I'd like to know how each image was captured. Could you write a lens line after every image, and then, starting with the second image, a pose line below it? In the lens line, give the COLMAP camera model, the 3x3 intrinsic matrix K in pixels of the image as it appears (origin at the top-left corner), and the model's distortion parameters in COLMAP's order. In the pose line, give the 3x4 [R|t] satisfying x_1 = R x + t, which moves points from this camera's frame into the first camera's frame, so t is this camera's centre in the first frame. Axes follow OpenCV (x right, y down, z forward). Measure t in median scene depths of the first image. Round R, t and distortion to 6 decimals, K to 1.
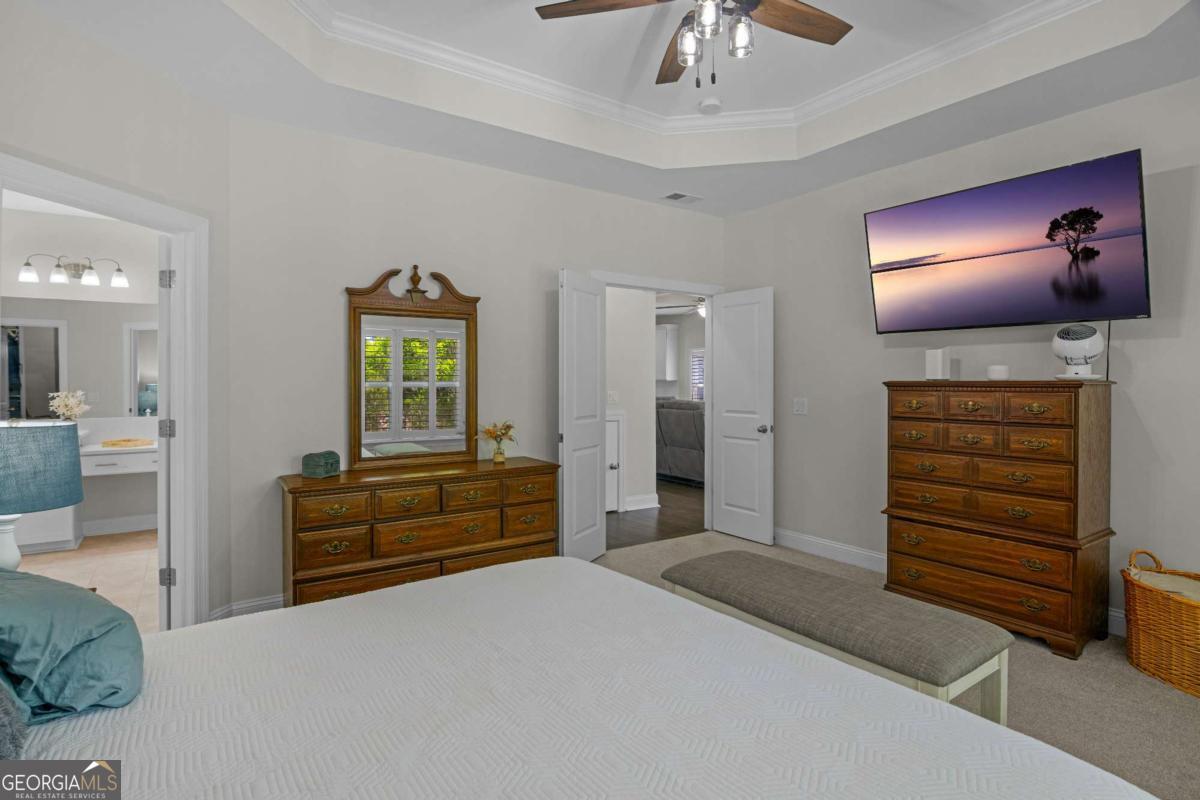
lens RADIAL K [[594.5, 0, 595.3], [0, 594.5, 388.7], [0, 0, 1]] dist [-0.017977, -0.002556]
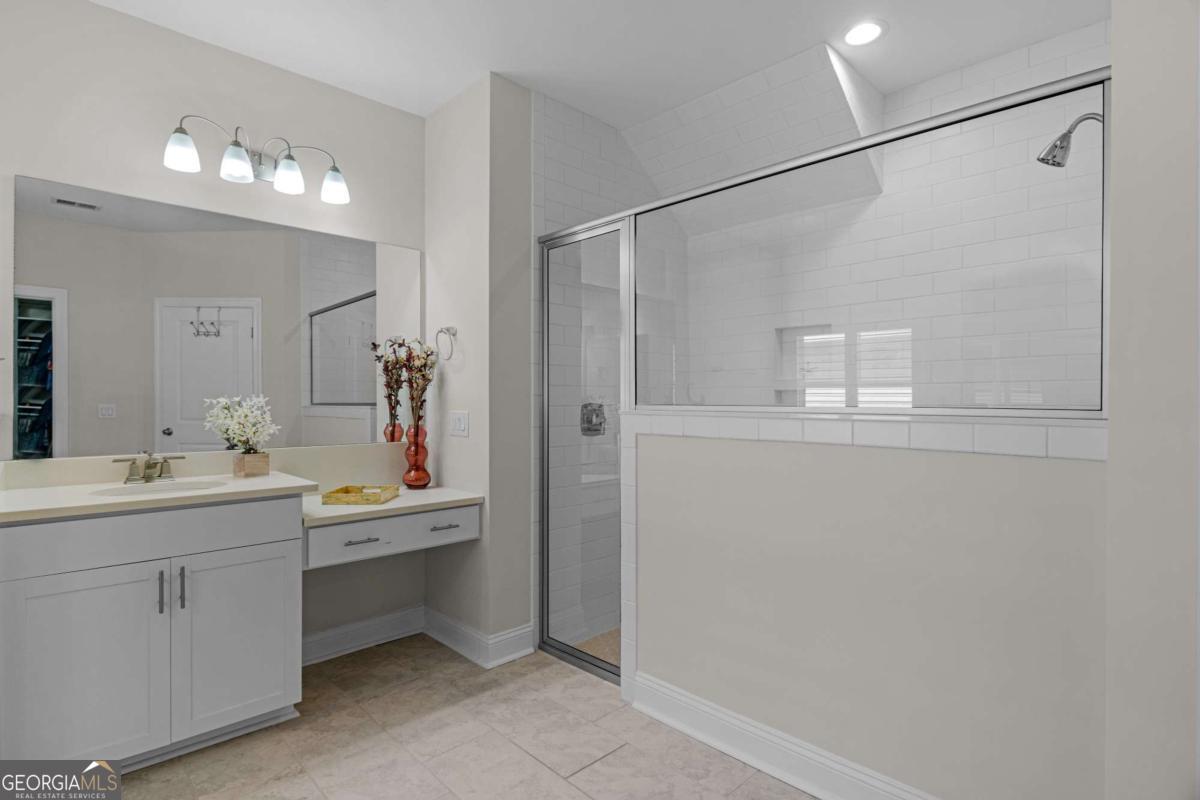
lens RADIAL K [[594.5, 0, 593.0], [0, 594.5, 398.9], [0, 0, 1]] dist [-0.017977, -0.002556]
pose [[0.987419, 0.002978, 0.158095, -0.680019], [-0.000503, 0.999877, -0.015697, 0.015043], [-0.158122, 0.015420, 0.987299, 0.446730]]
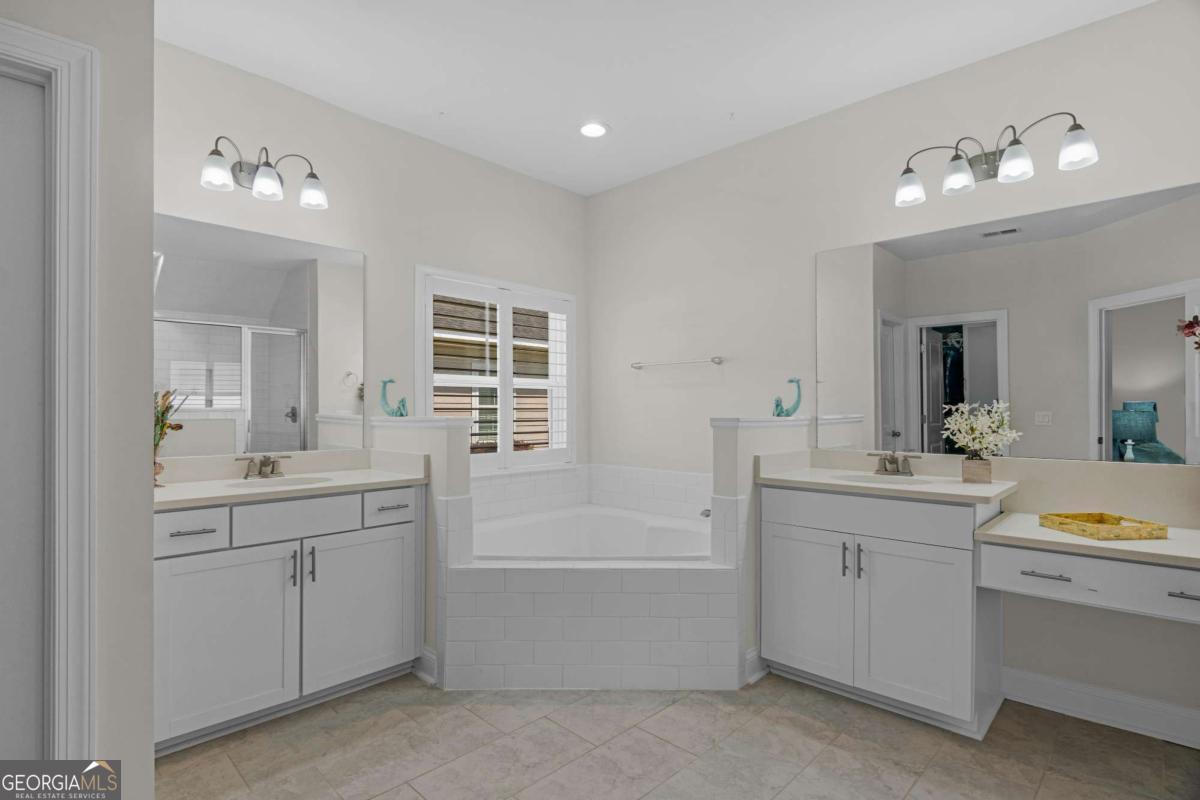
lens RADIAL K [[594.5, 0, 592.3], [0, 594.5, 399.5], [0, 0, 1]] dist [-0.017977, -0.002556]
pose [[0.189058, -0.014042, -0.981865, -0.460938], [-0.011429, 0.999799, -0.016499, 0.014710], [0.981899, 0.014341, 0.188860, 0.573634]]
